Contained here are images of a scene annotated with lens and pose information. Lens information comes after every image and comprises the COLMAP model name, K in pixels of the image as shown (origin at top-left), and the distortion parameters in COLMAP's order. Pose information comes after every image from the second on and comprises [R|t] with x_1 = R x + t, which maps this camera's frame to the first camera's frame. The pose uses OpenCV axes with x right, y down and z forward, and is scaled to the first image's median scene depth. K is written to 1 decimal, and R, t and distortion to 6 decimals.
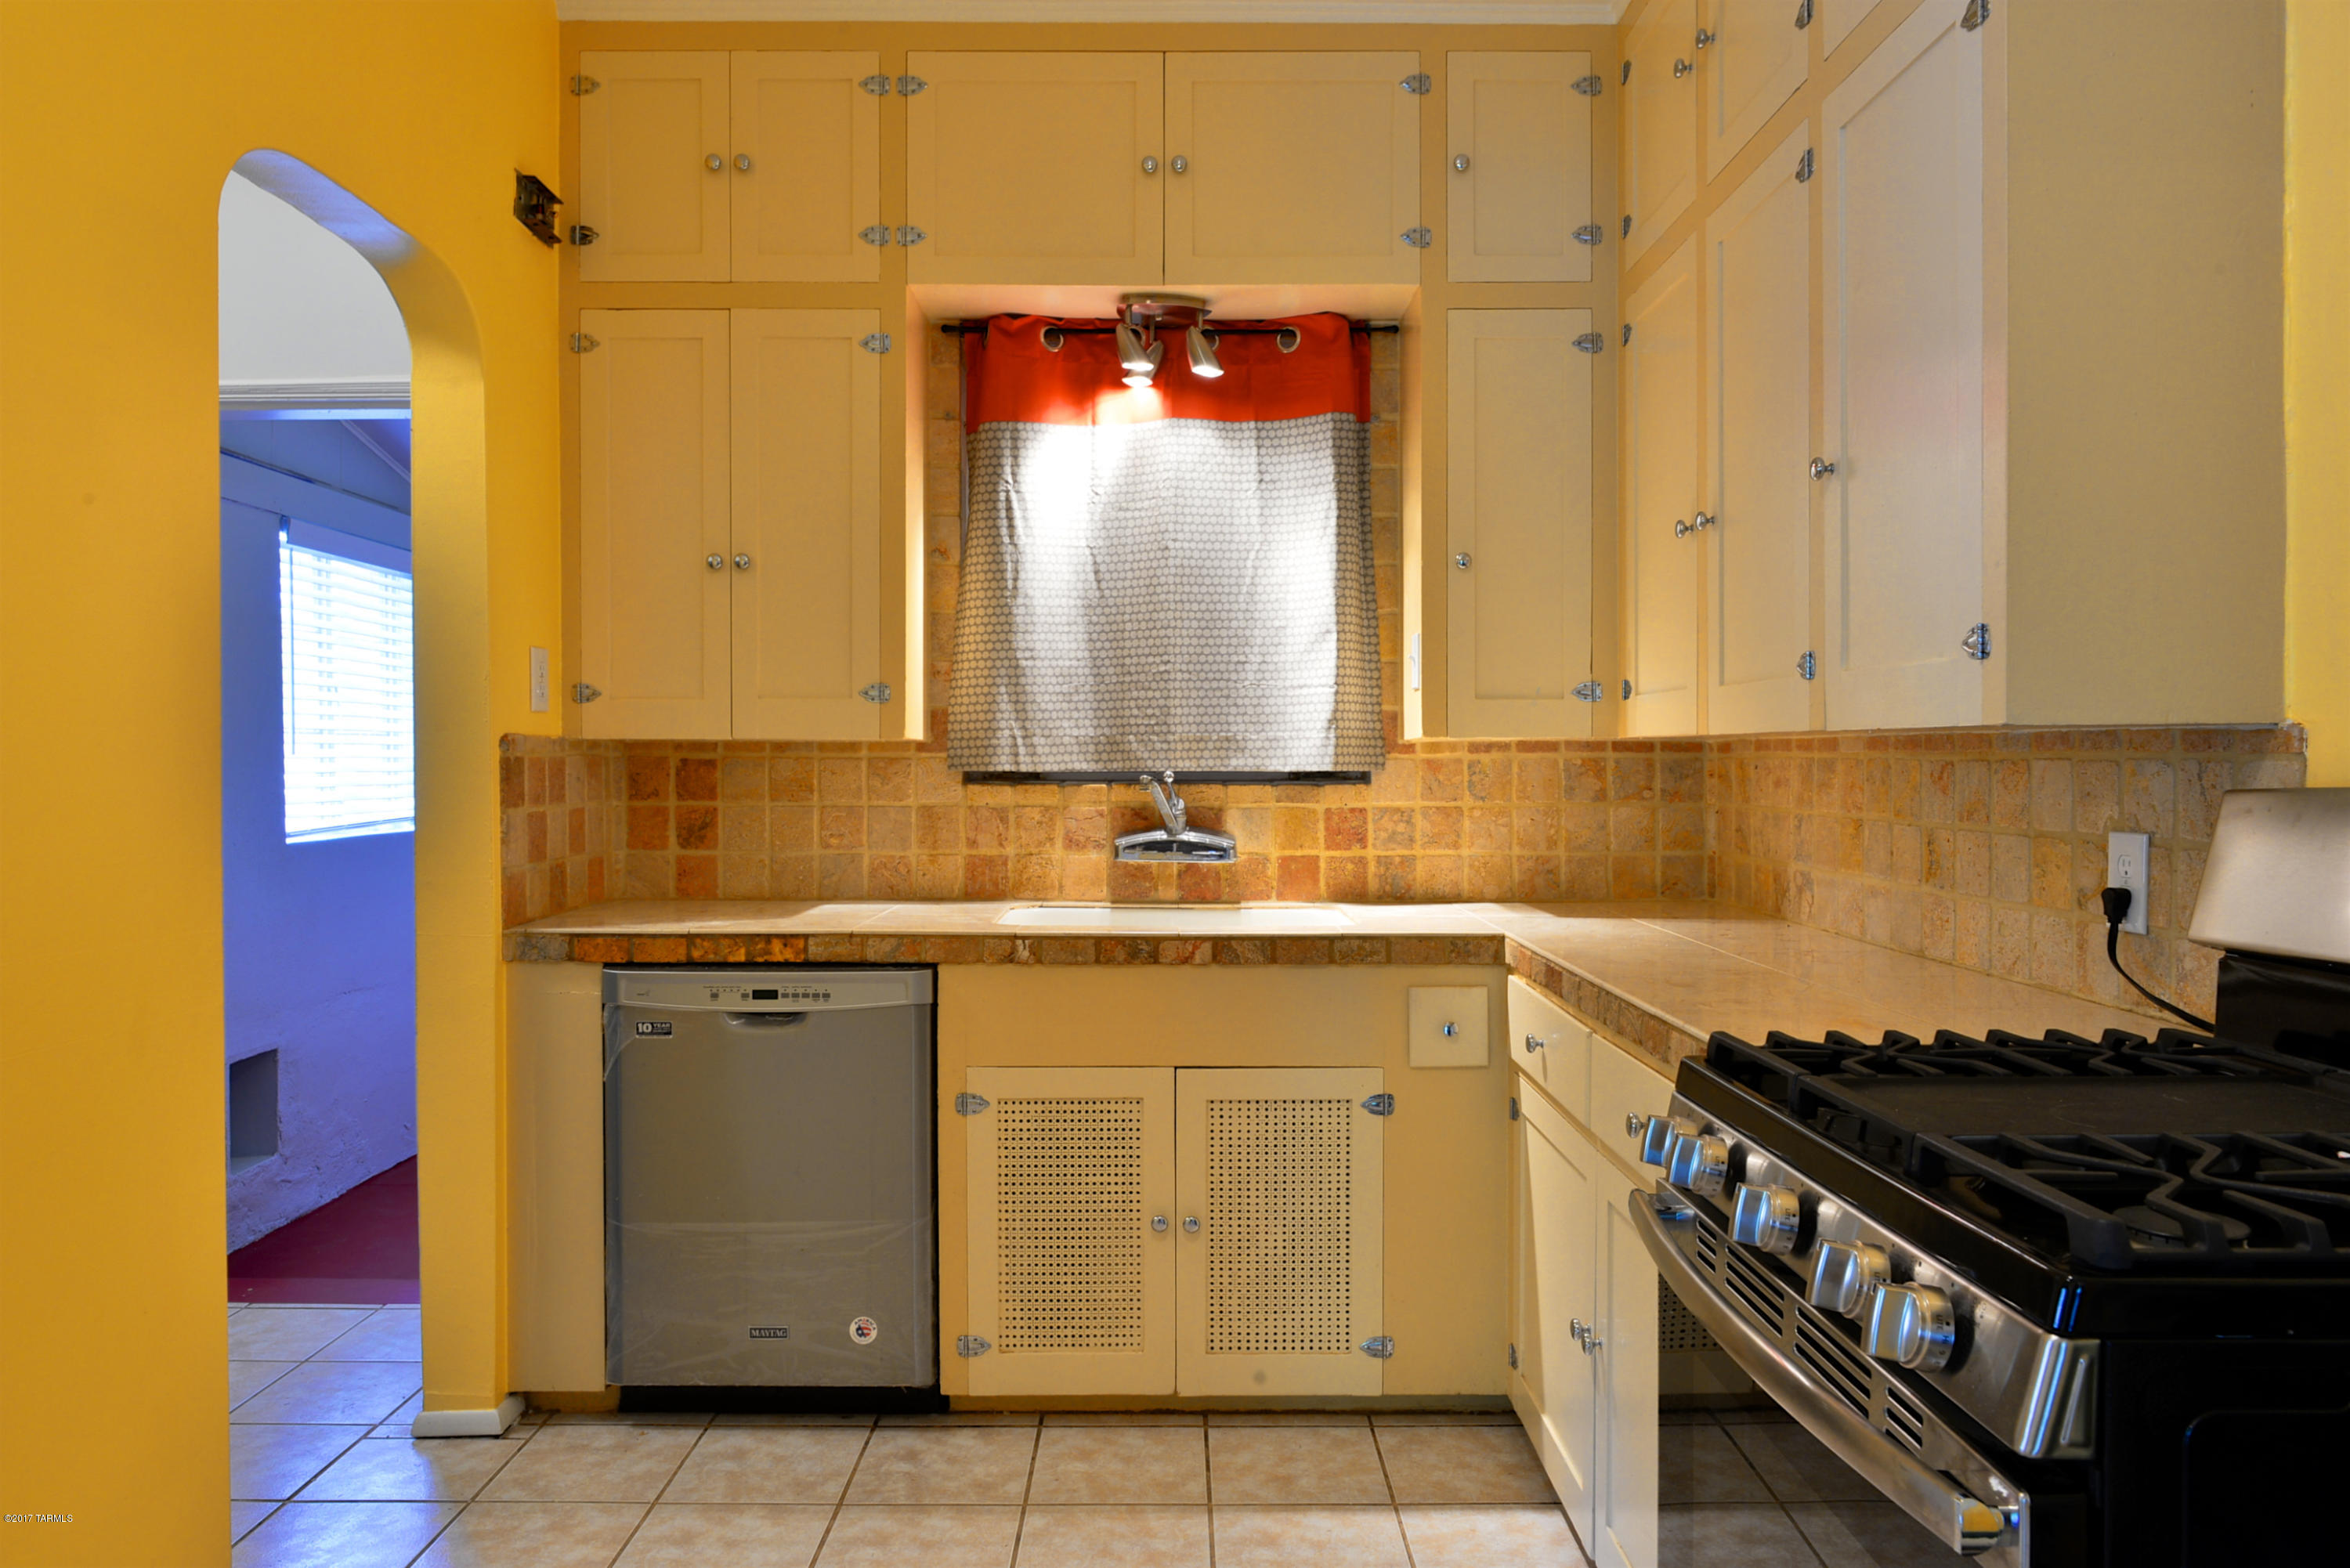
lens RADIAL K [[1592.0, 0, 1172.6], [0, 1592.0, 788.6], [0, 0, 1]] dist [-0.008035, -0.001996]
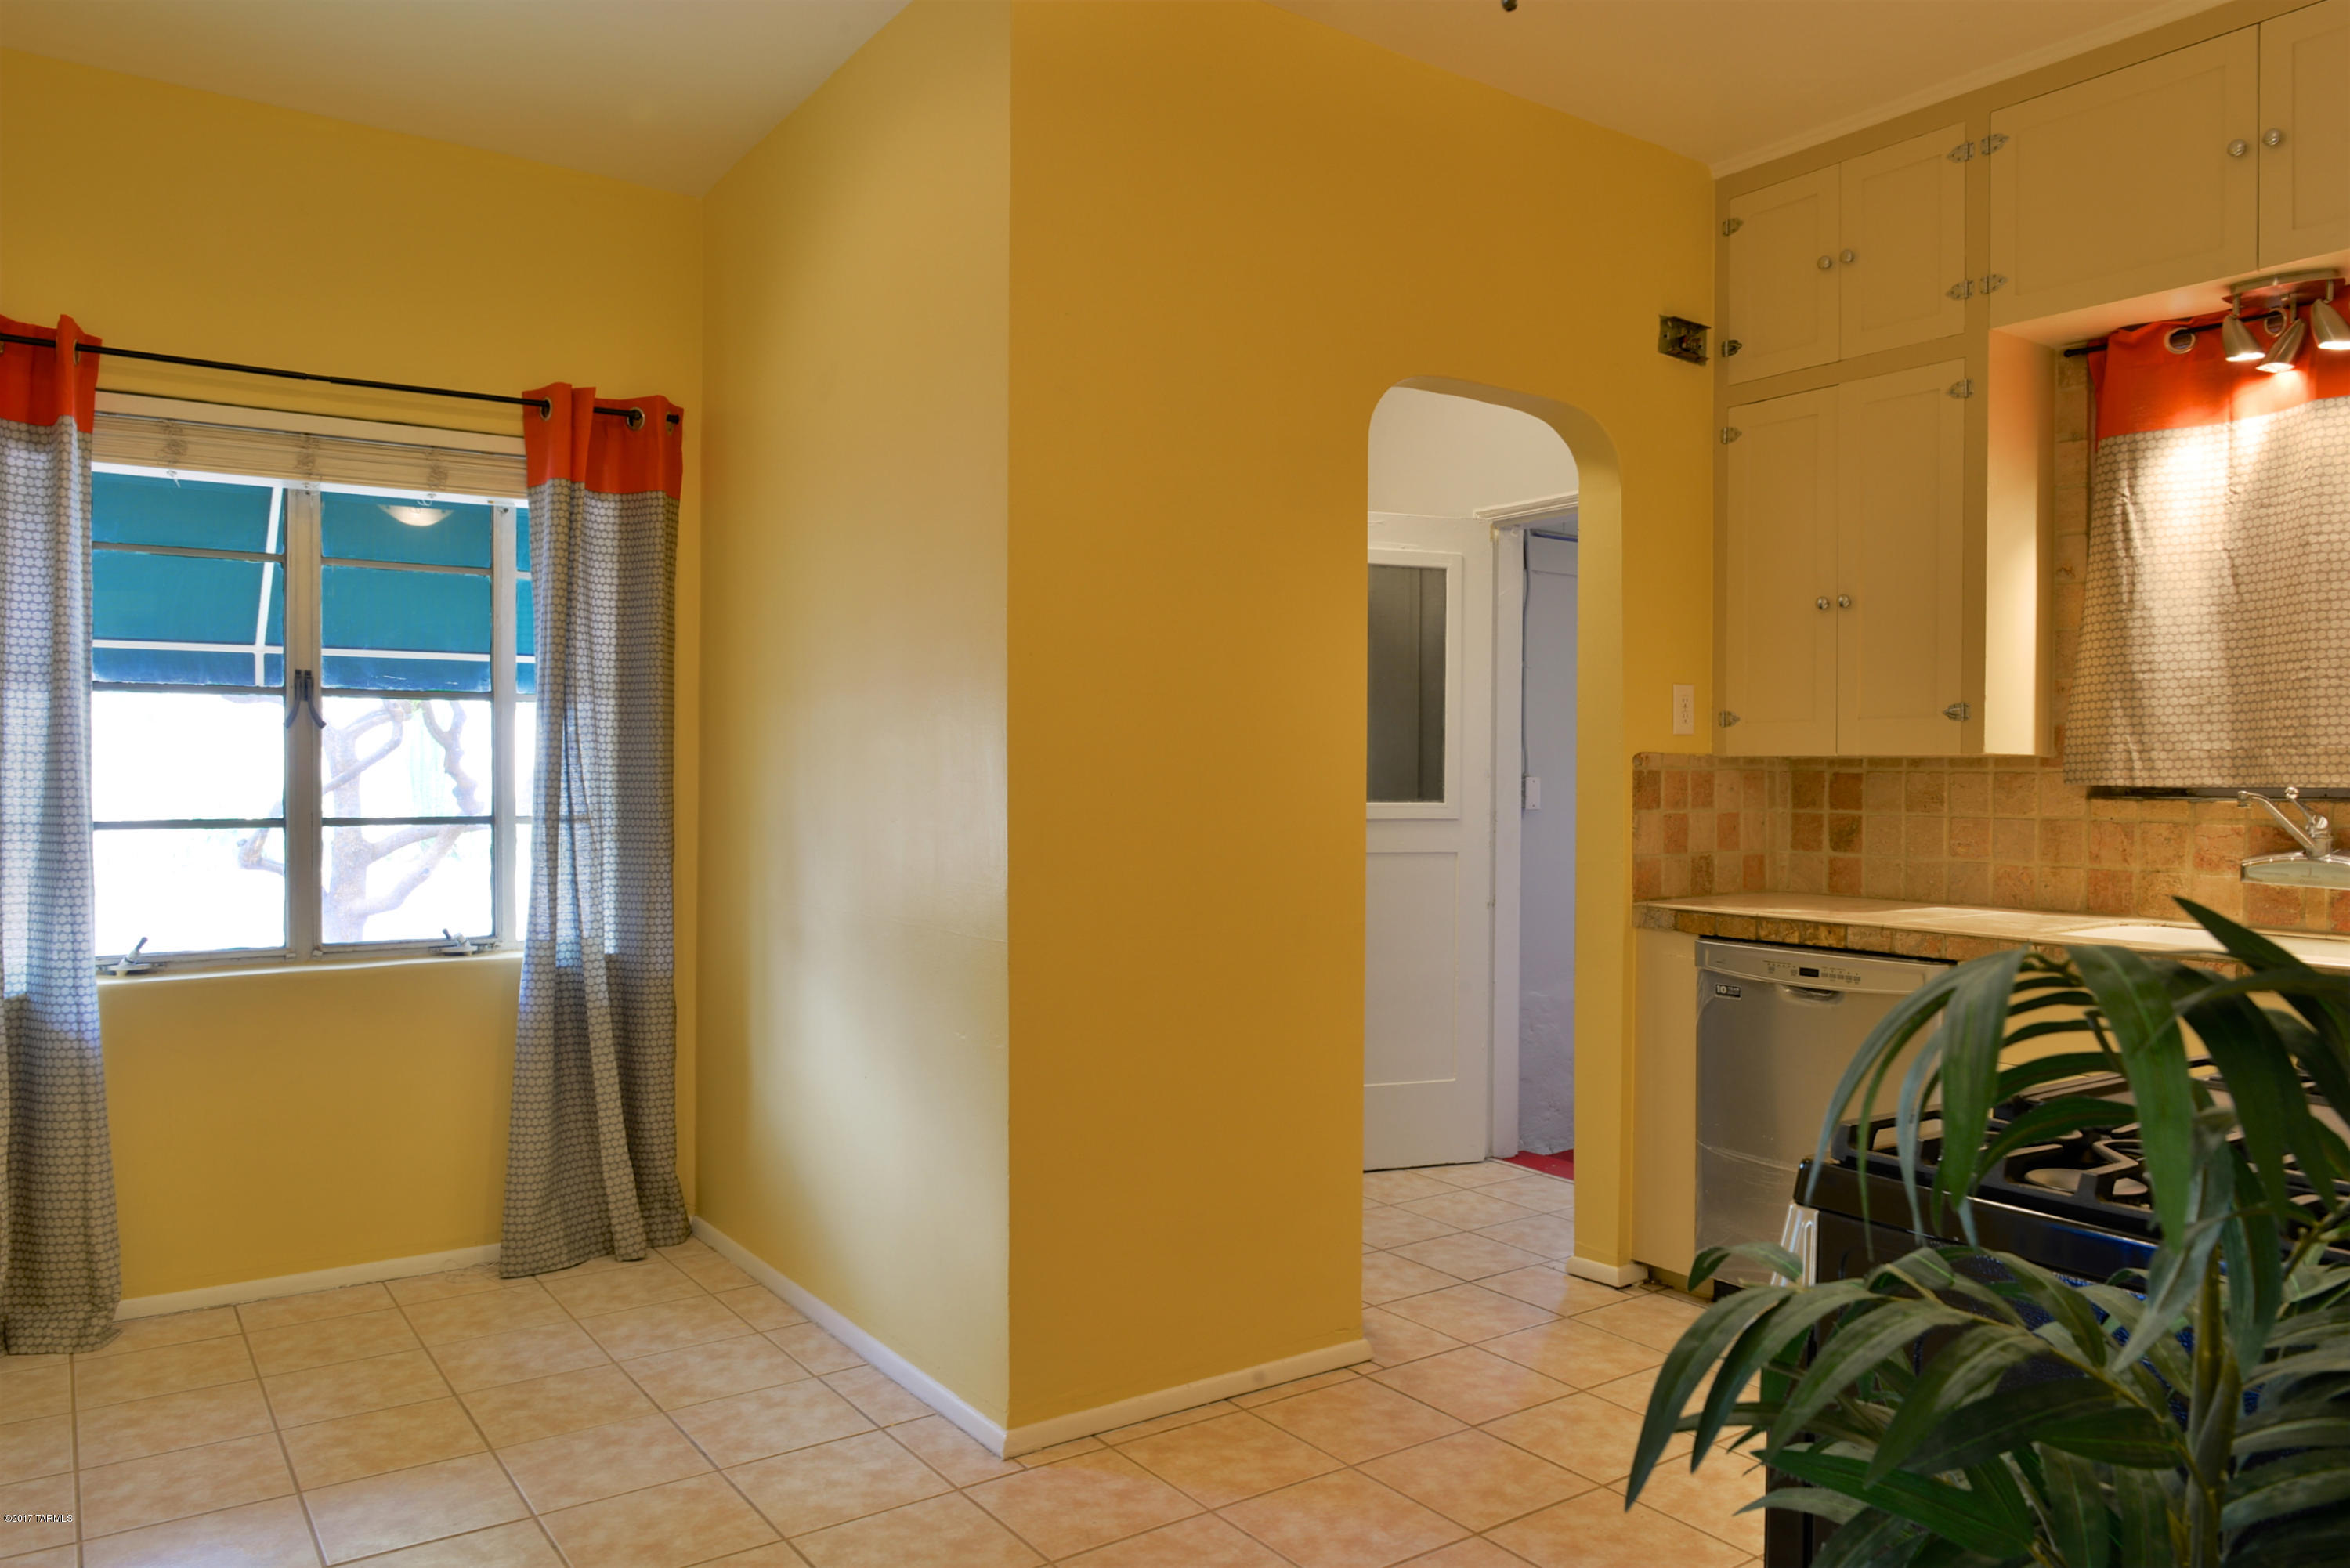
lens RADIAL K [[1596.4, 0, 1175.0], [0, 1596.4, 784.0], [0, 0, 1]] dist [-0.010597, -0.000351]
pose [[0.574199, 0.007812, -0.818678, 0.369107], [-0.019427, 0.999803, -0.004086, 0.003389], [0.818485, 0.018251, 0.574238, -0.052822]]
